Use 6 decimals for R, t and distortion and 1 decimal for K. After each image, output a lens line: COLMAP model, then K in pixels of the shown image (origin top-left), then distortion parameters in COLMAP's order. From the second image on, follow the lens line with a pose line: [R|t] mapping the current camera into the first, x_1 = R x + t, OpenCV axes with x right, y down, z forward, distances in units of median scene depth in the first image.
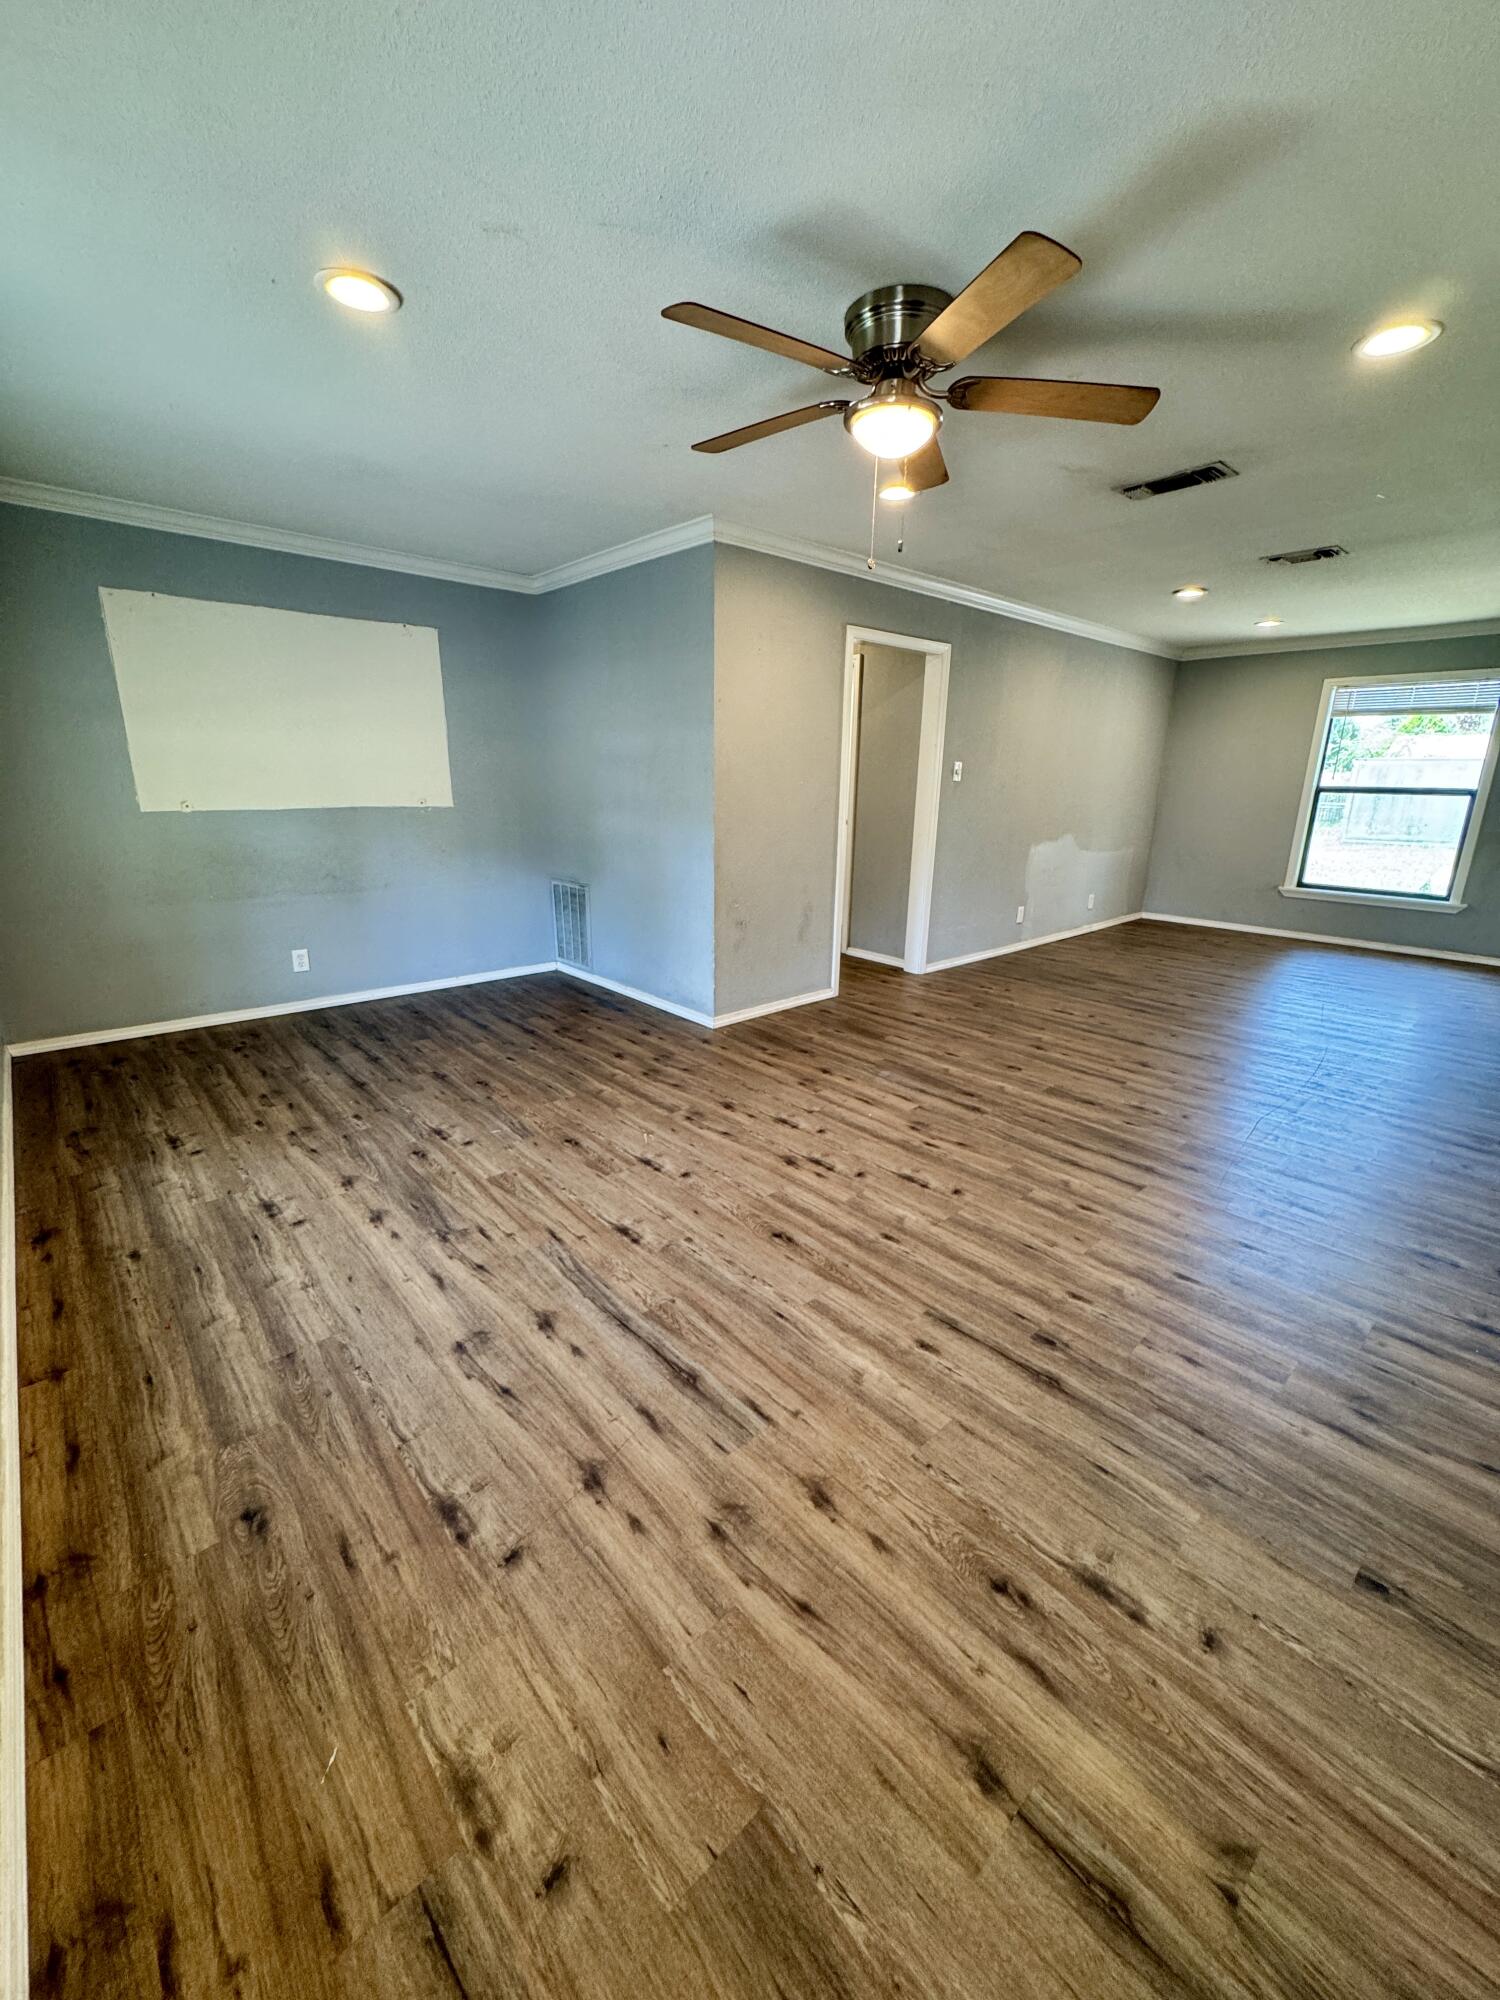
lens RADIAL K [[793.3, 0, 750.0], [0, 793.3, 1000.0], [0, 0, 1]] dist [-0.000726, -0.000277]
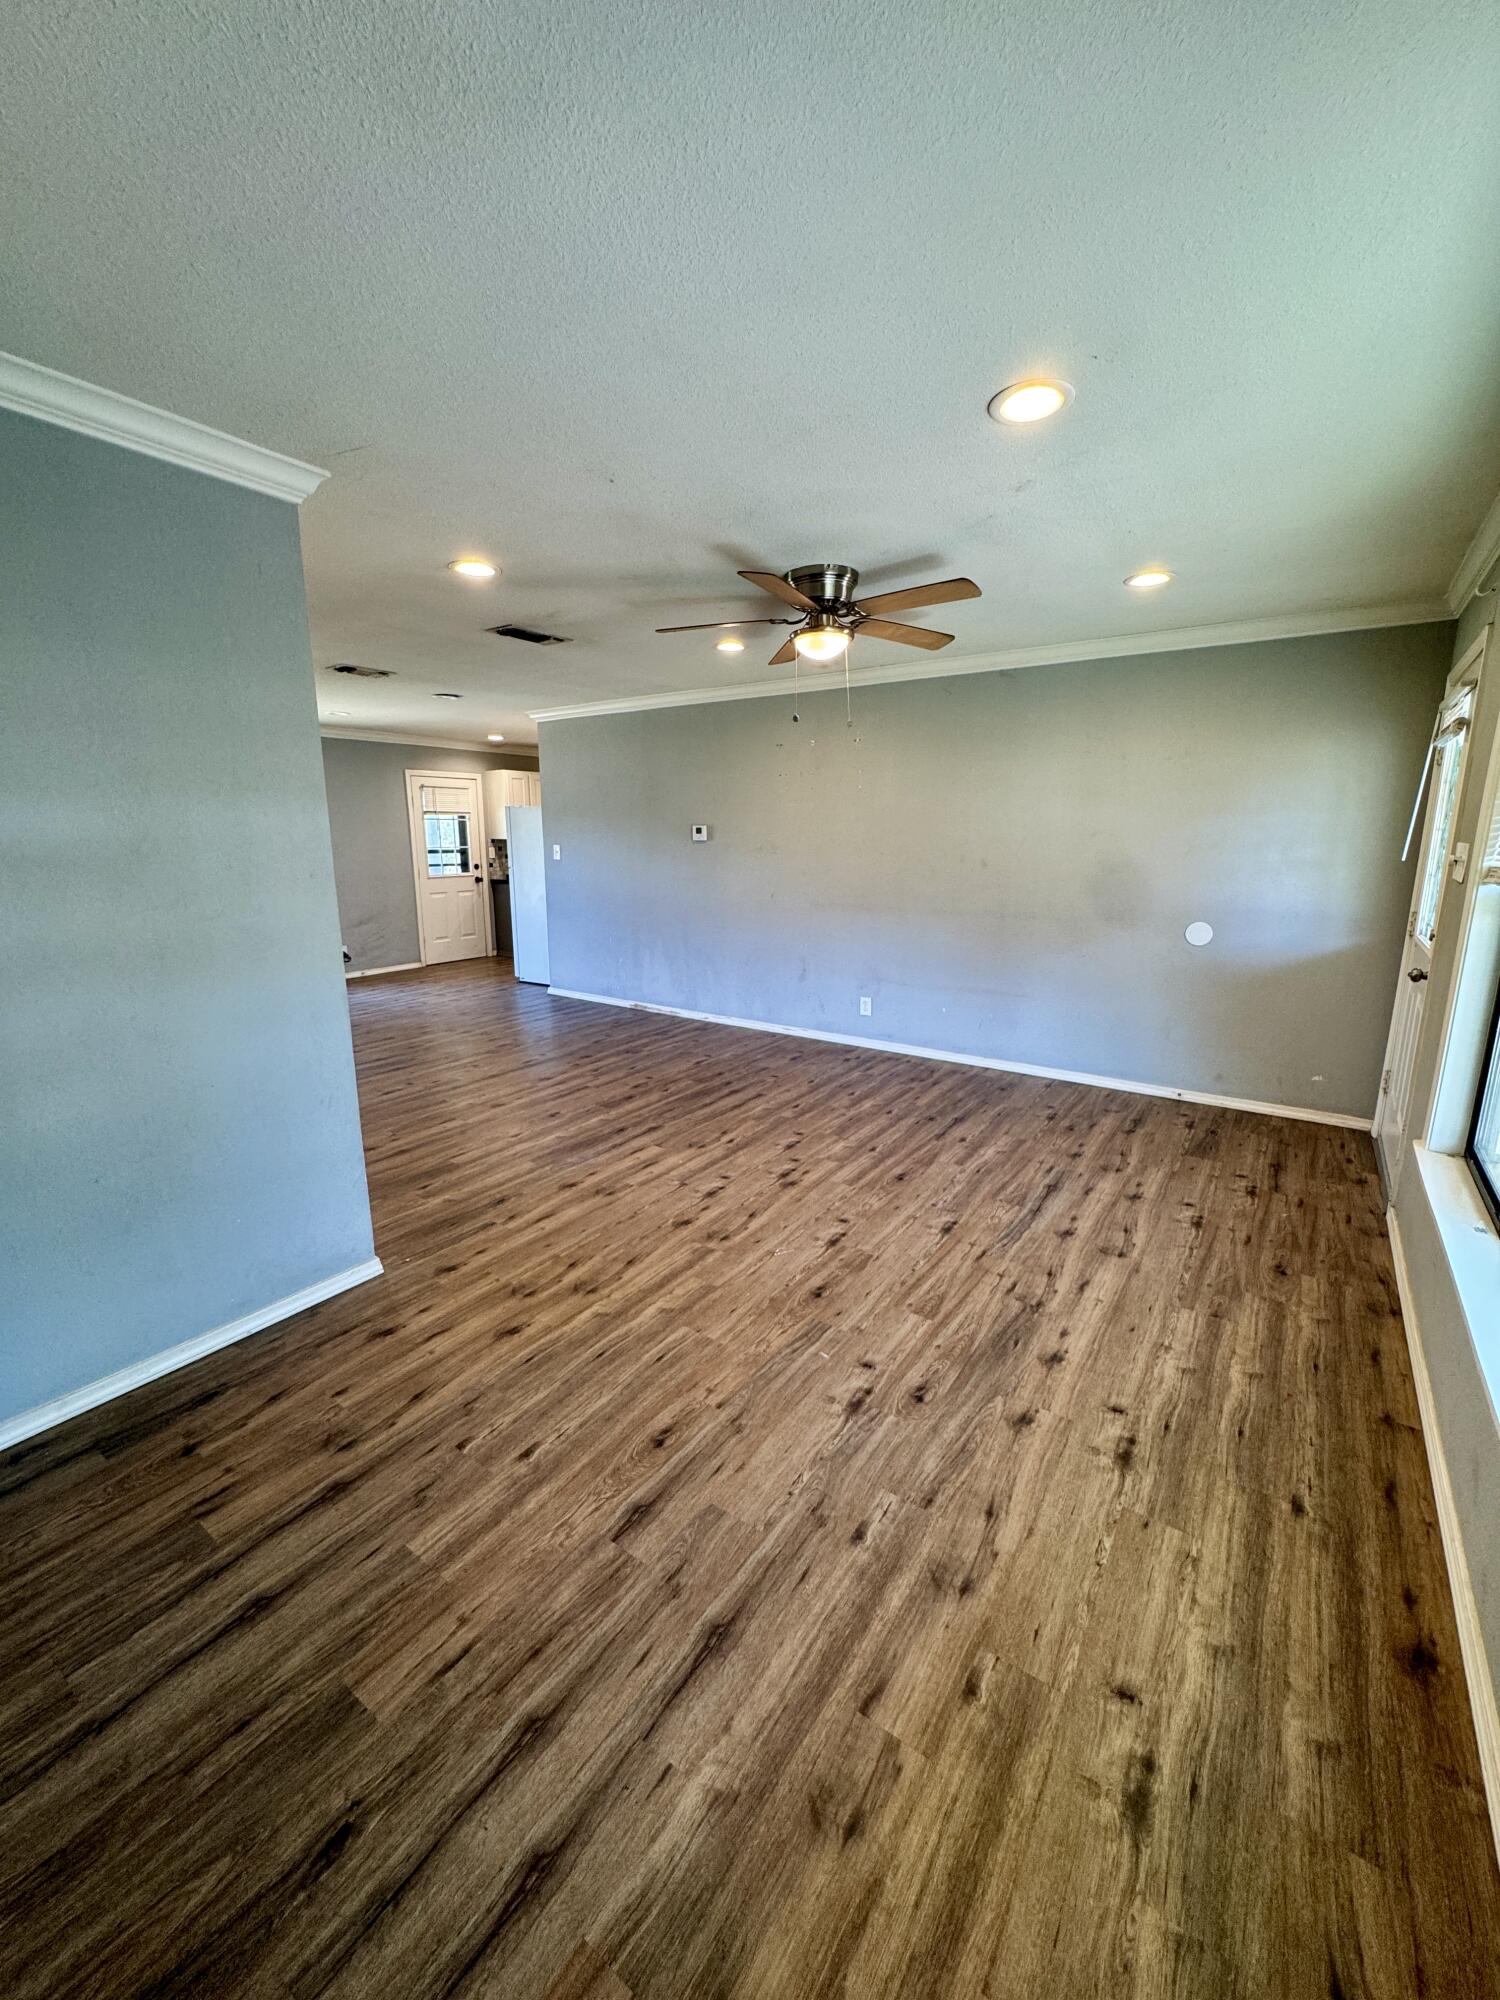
lens RADIAL K [[793.3, 0, 750.0], [0, 793.3, 1000.0], [0, 0, 1]] dist [-0.000726, -0.000277]
pose [[-0.223768, -0.212978, 0.951088, -1.033633], [0.265306, 0.925673, 0.269707, -0.399206], [-0.937838, 0.312681, -0.150632, 1.173798]]
